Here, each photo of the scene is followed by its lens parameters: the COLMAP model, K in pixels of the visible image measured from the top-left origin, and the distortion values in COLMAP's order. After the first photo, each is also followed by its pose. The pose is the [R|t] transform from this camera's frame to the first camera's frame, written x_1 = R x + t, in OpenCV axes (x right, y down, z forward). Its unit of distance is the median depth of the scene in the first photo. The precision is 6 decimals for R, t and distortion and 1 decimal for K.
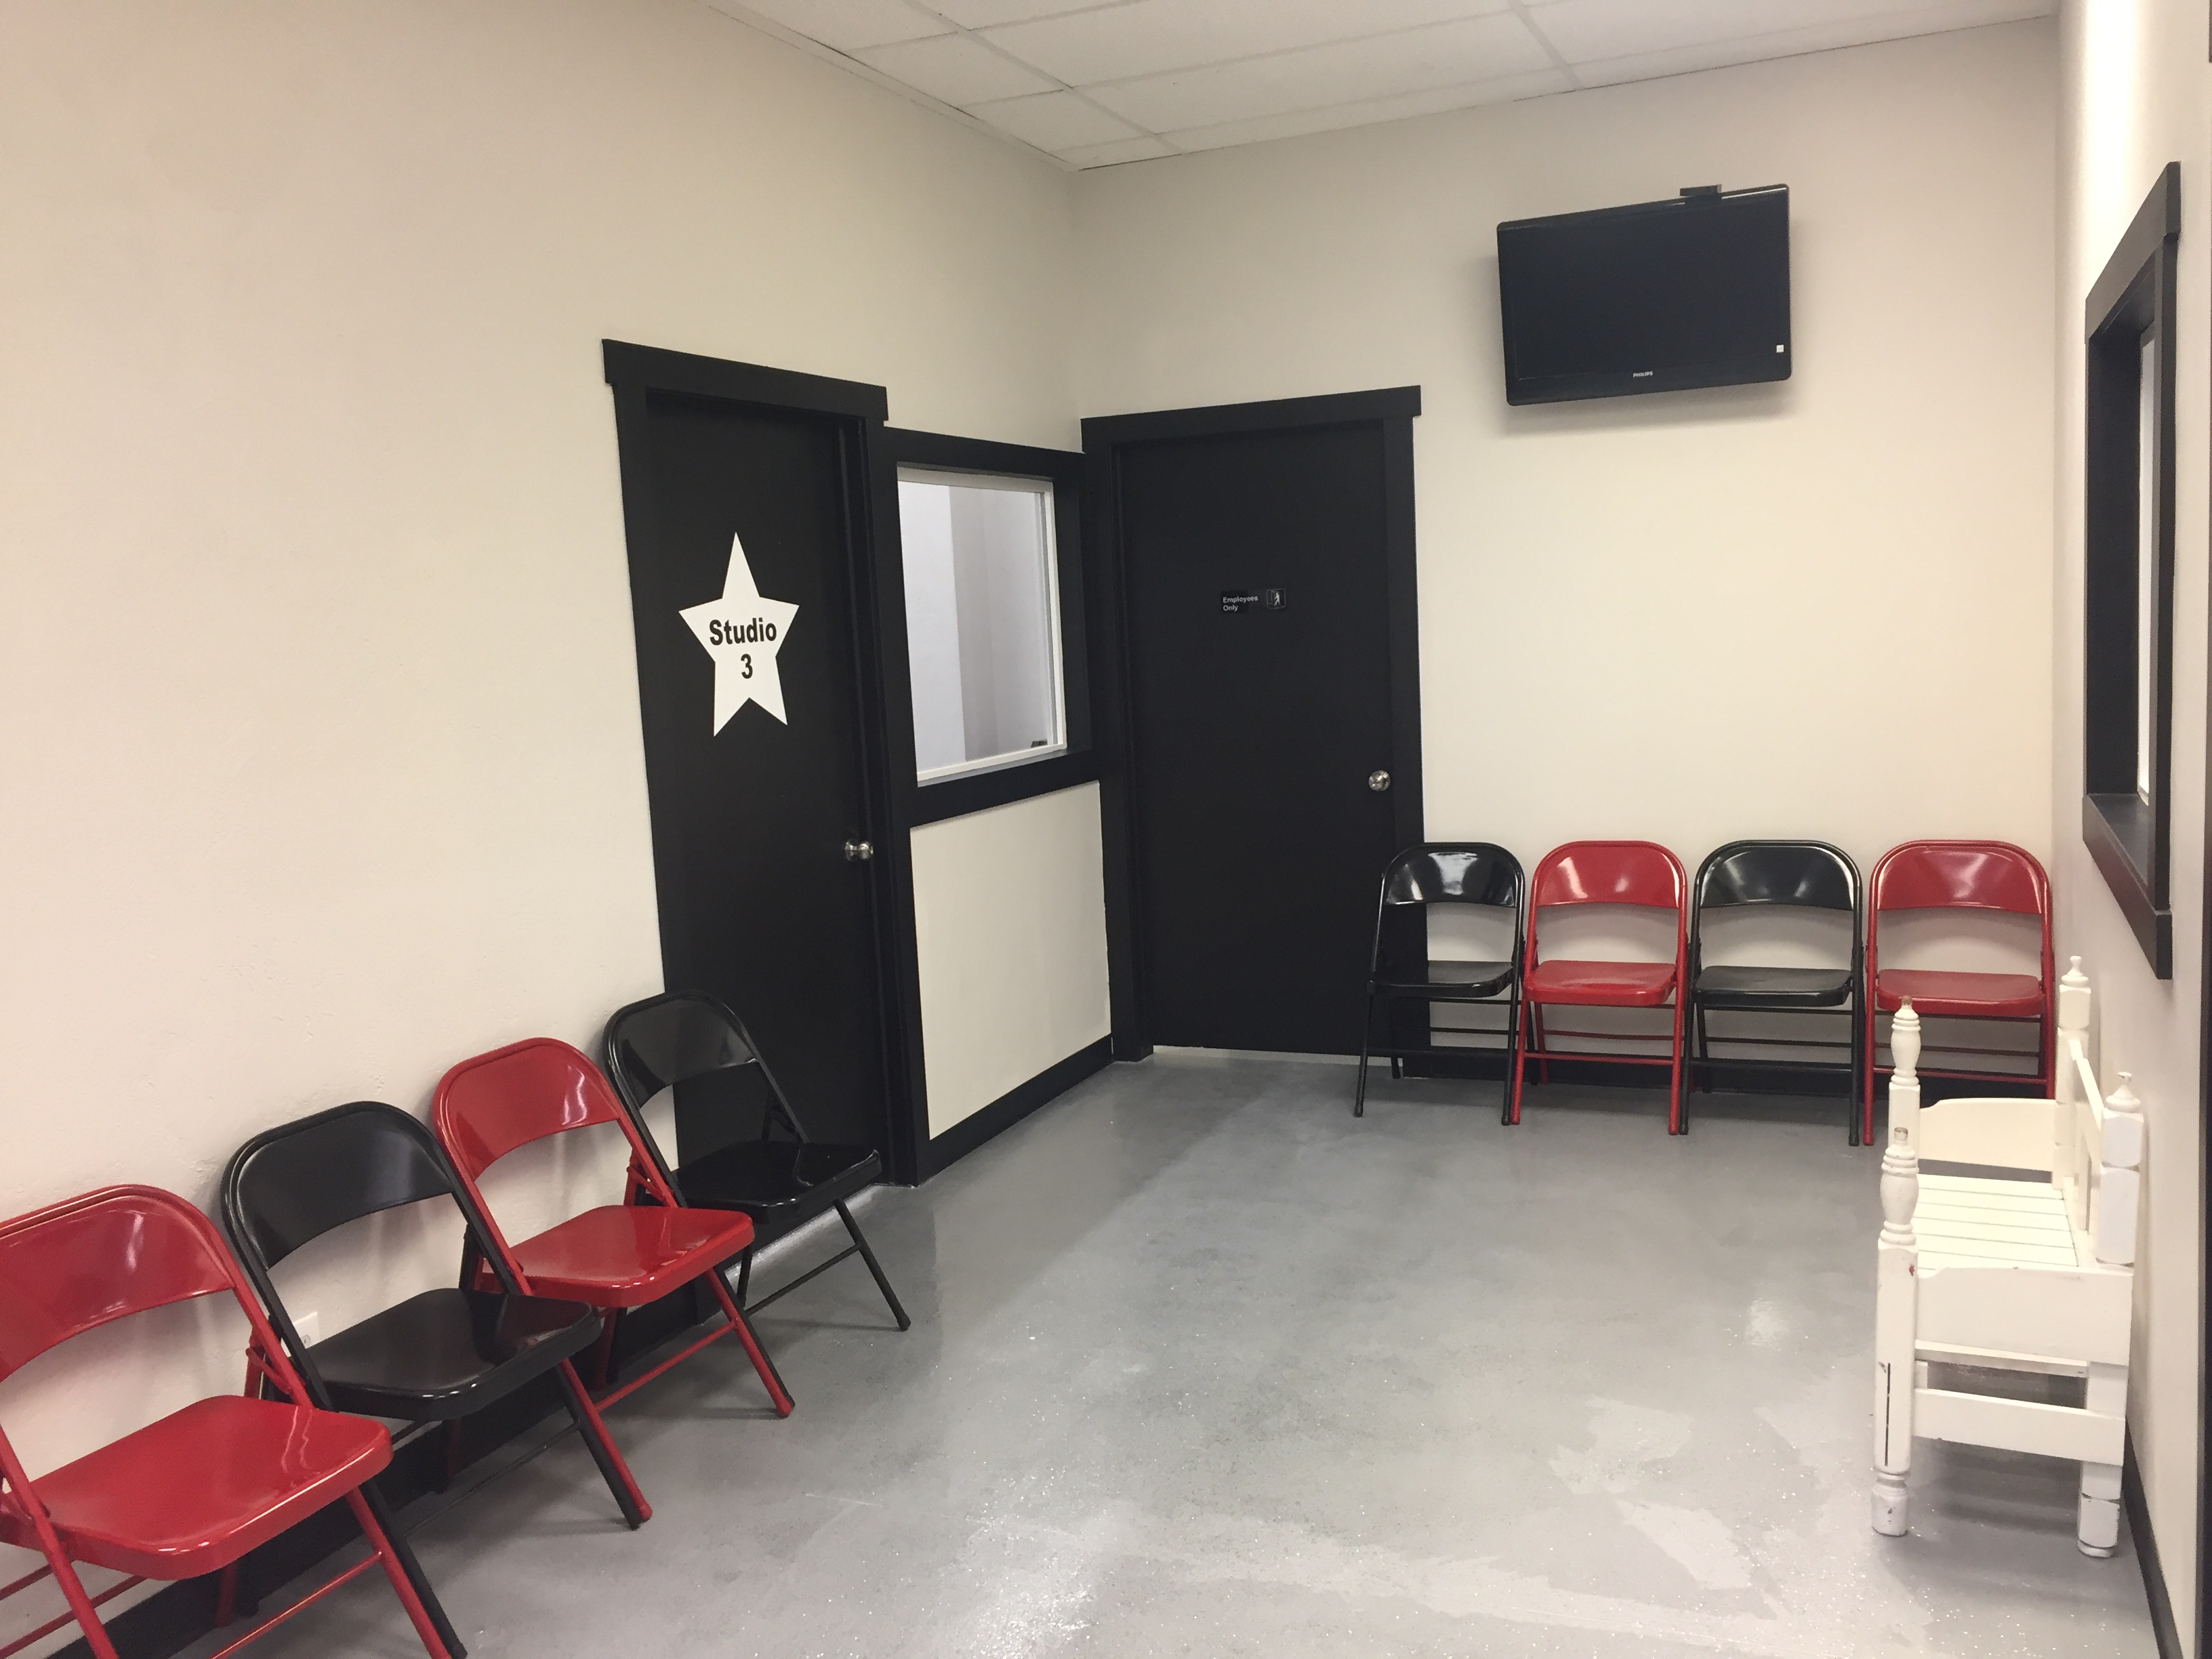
lens RADIAL K [[1837.3, 0, 1106.0], [0, 1837.3, 829.5], [0, 0, 1]] dist [0.012979, 0.001773]
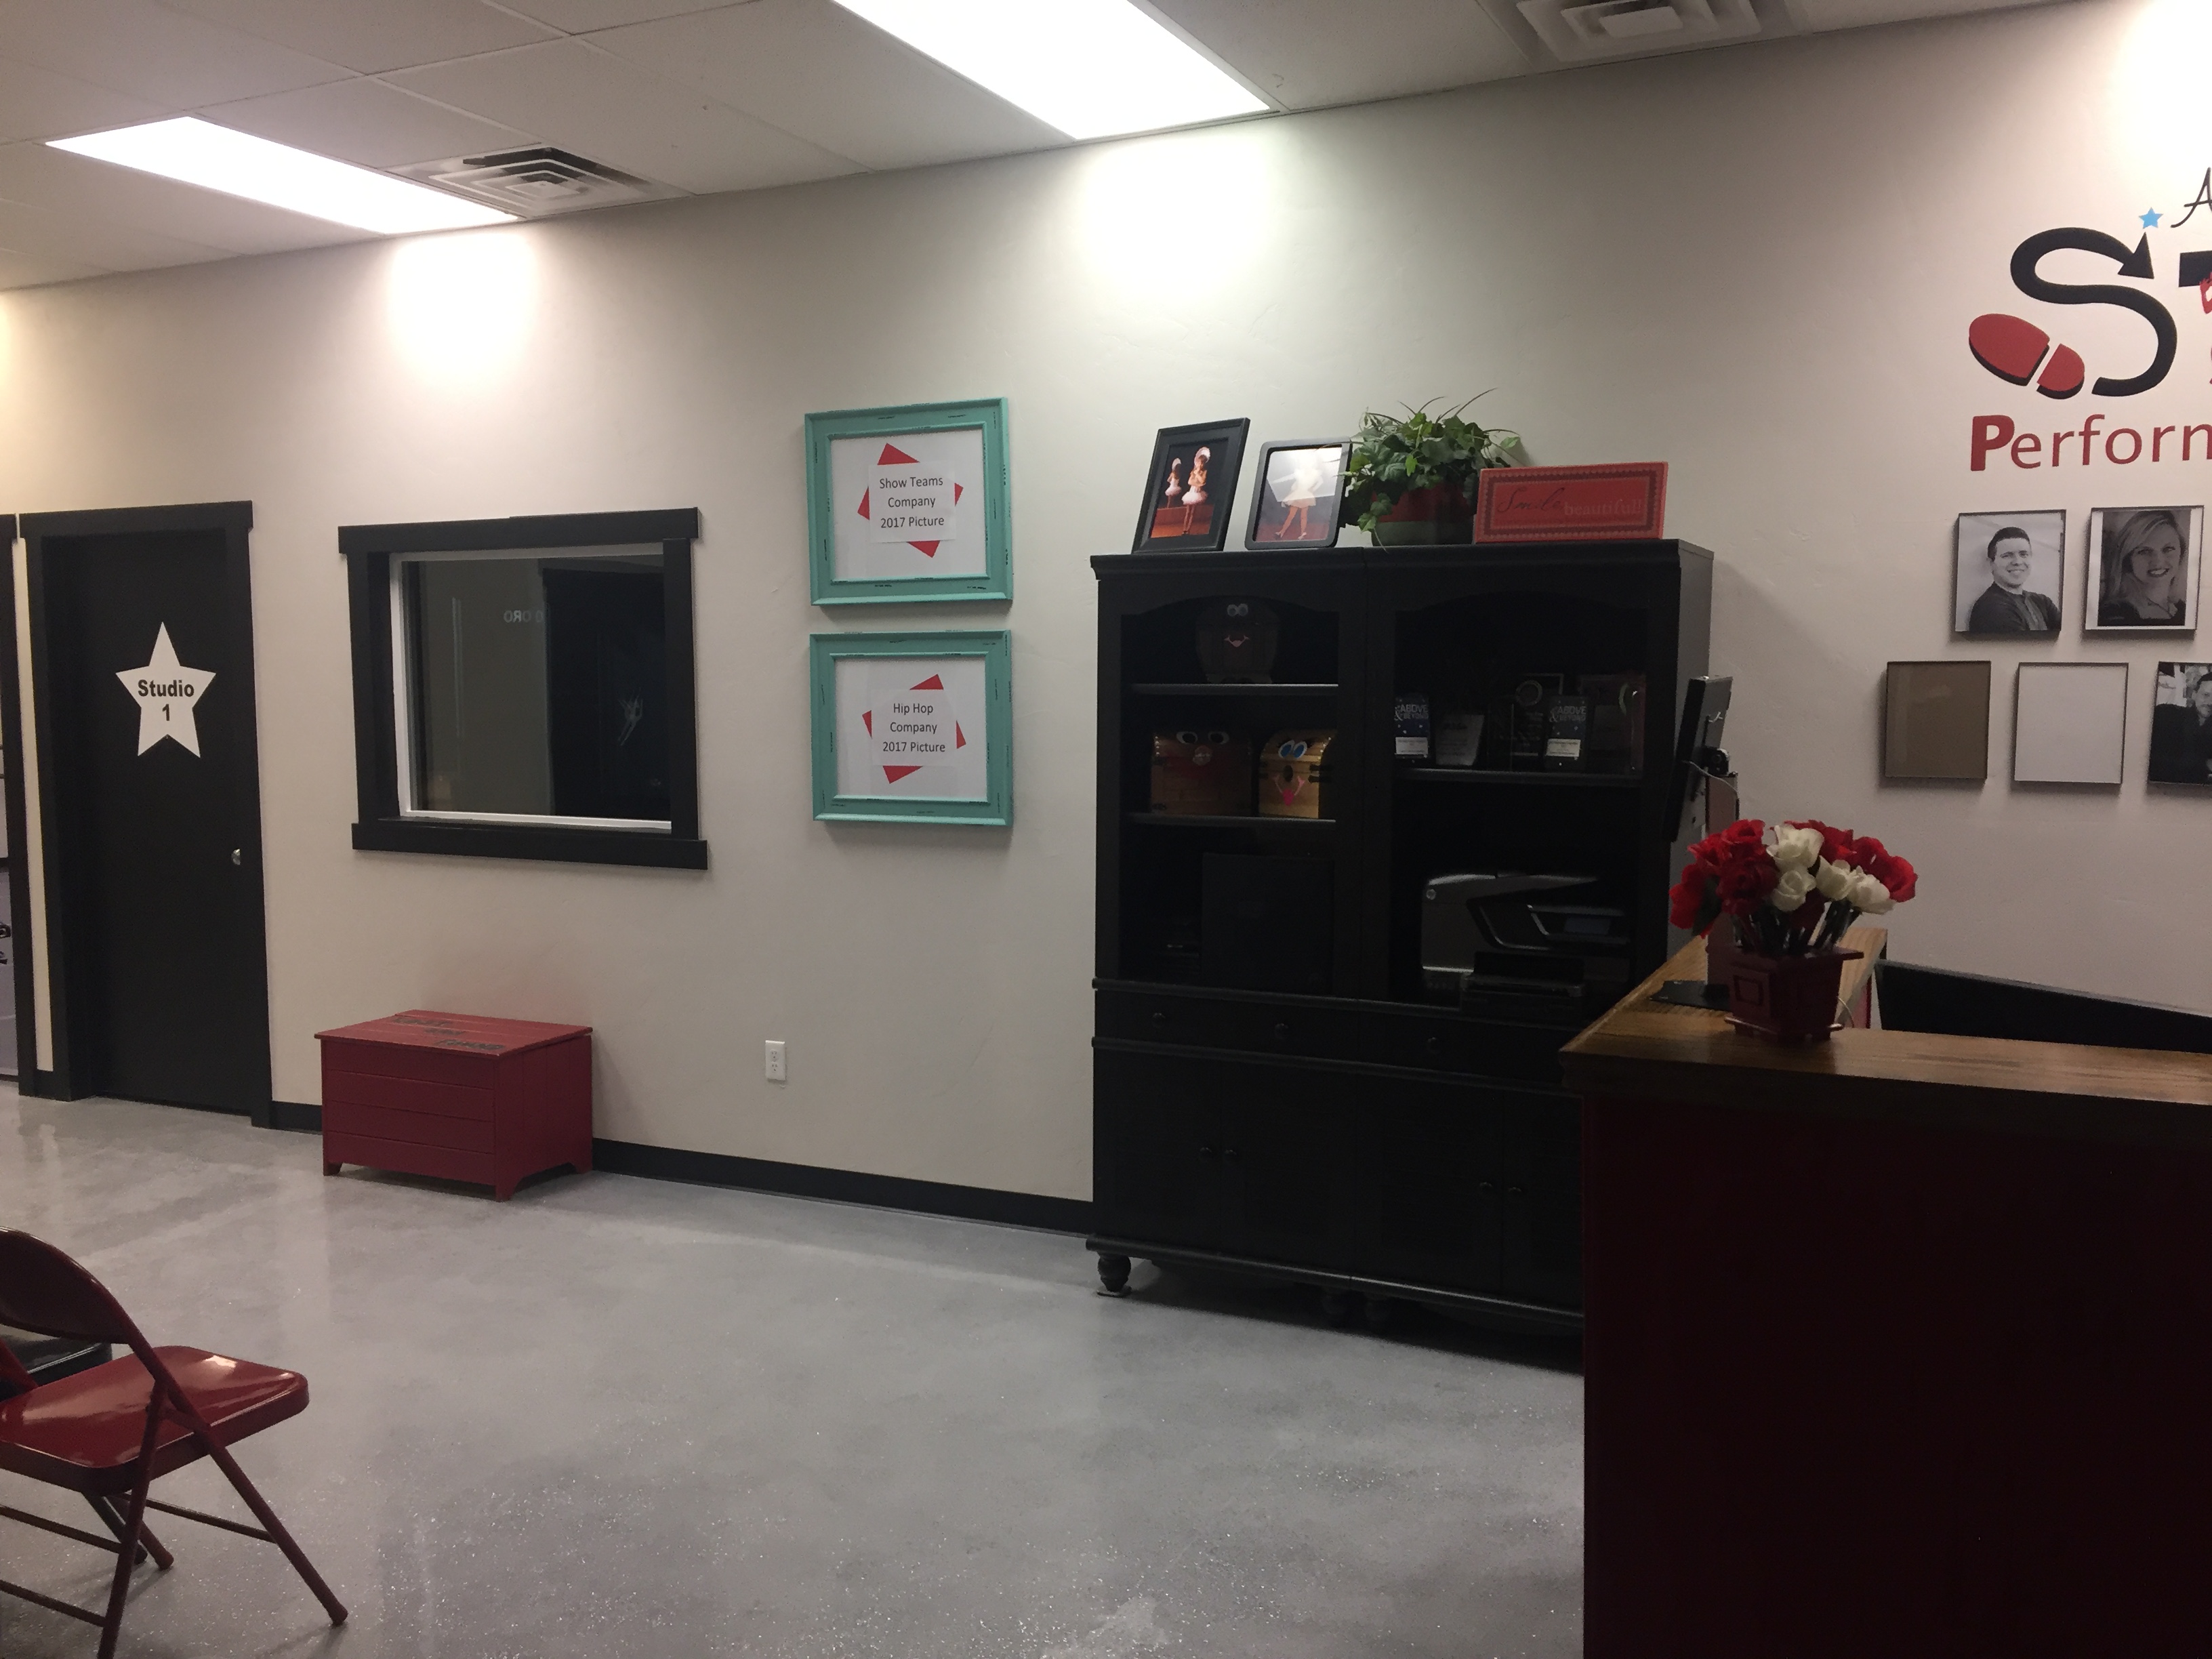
lens RADIAL K [[1837.3, 0, 1106.0], [0, 1837.3, 829.5], [0, 0, 1]] dist [0.012979, 0.001773]
pose [[-0.036155, 0.140053, -0.989484, 1.243174], [-0.122590, 0.982032, 0.143478, -0.299765], [0.991799, 0.126488, -0.018336, 1.780808]]
